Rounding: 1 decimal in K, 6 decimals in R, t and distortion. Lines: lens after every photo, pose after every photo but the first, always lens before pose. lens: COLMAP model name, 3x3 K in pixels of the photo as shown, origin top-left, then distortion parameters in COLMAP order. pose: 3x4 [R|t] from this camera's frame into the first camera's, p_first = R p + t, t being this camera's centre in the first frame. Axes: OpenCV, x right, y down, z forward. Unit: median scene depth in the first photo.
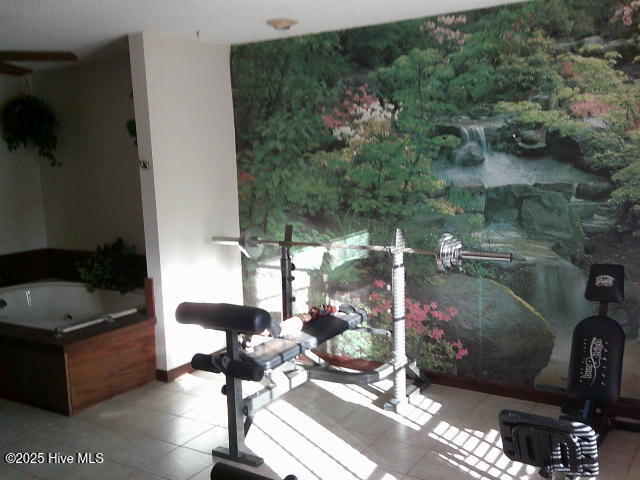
lens RADIAL K [[663.9, 0, 320.0], [0, 663.9, 240.0], [0, 0, 1]] dist [0.059326, -0.020292]
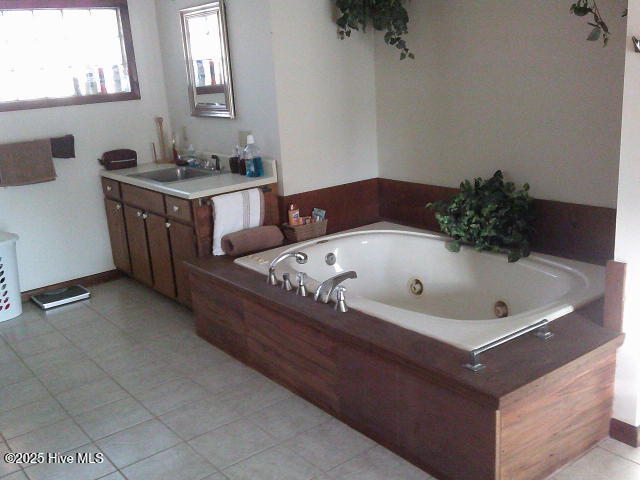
lens RADIAL K [[663.9, 0, 320.0], [0, 663.9, 240.0], [0, 0, 1]] dist [0.059326, -0.020292]
pose [[0.939854, 0.068311, -0.334676, -0.246961], [-0.018844, 0.988676, 0.148880, -0.029863], [0.341056, -0.133619, 0.930498, 0.337188]]
